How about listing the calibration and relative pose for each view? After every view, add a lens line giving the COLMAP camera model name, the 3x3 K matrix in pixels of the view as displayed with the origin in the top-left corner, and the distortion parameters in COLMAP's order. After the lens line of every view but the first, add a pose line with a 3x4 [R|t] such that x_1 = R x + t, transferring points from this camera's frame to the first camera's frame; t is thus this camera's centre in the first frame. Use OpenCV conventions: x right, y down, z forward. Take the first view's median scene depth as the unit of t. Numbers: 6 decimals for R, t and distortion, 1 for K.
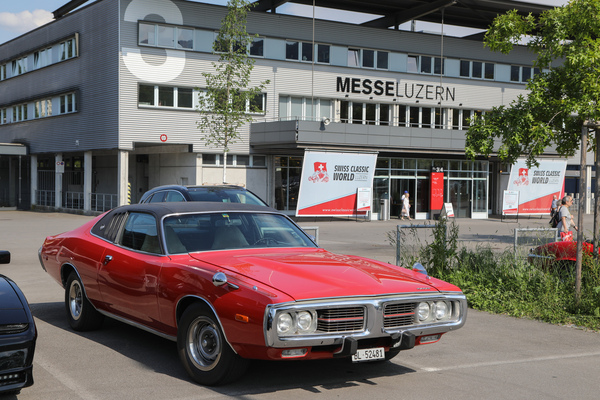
lens RADIAL K [[858.9, 0, 295.2], [0, 858.9, 197.6], [0, 0, 1]] dist [0.143407, 0.000000]
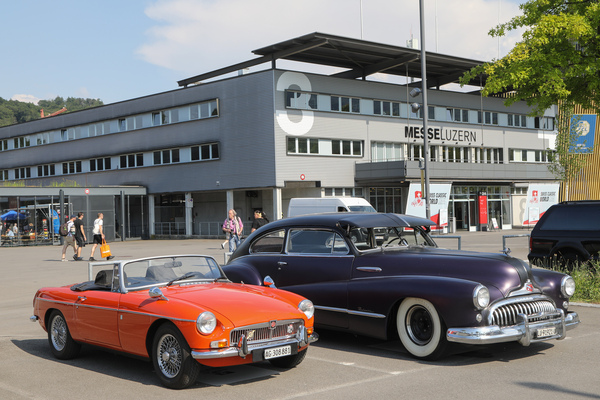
lens RADIAL K [[830.3, 0, 305.7], [0, 830.3, 202.5], [0, 0, 1]] dist [0.025021, 0.000000]
pose [[0.982206, -0.038066, 0.183909, -0.348048], [0.043188, 0.998781, -0.023922, 0.000193], [-0.182774, 0.031439, 0.982652, -0.223585]]
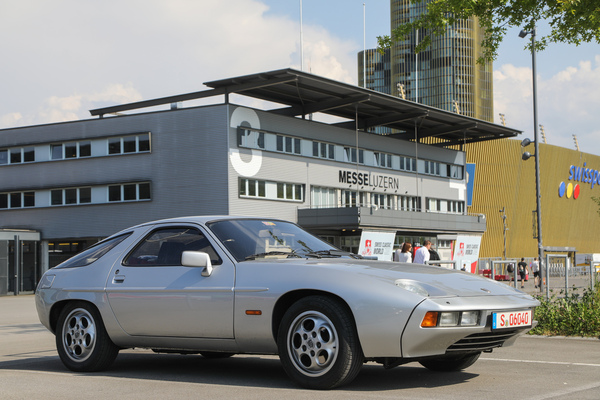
lens RADIAL K [[1050.8, 0, 301.1], [0, 1050.8, 194.5], [0, 0, 1]] dist [0.204057, 0.000000]
pose [[0.904997, 0.000340, 0.425417, -0.650492], [0.037273, 0.996091, -0.080087, 0.011481], [-0.423781, 0.088335, 0.901447, -0.324117]]
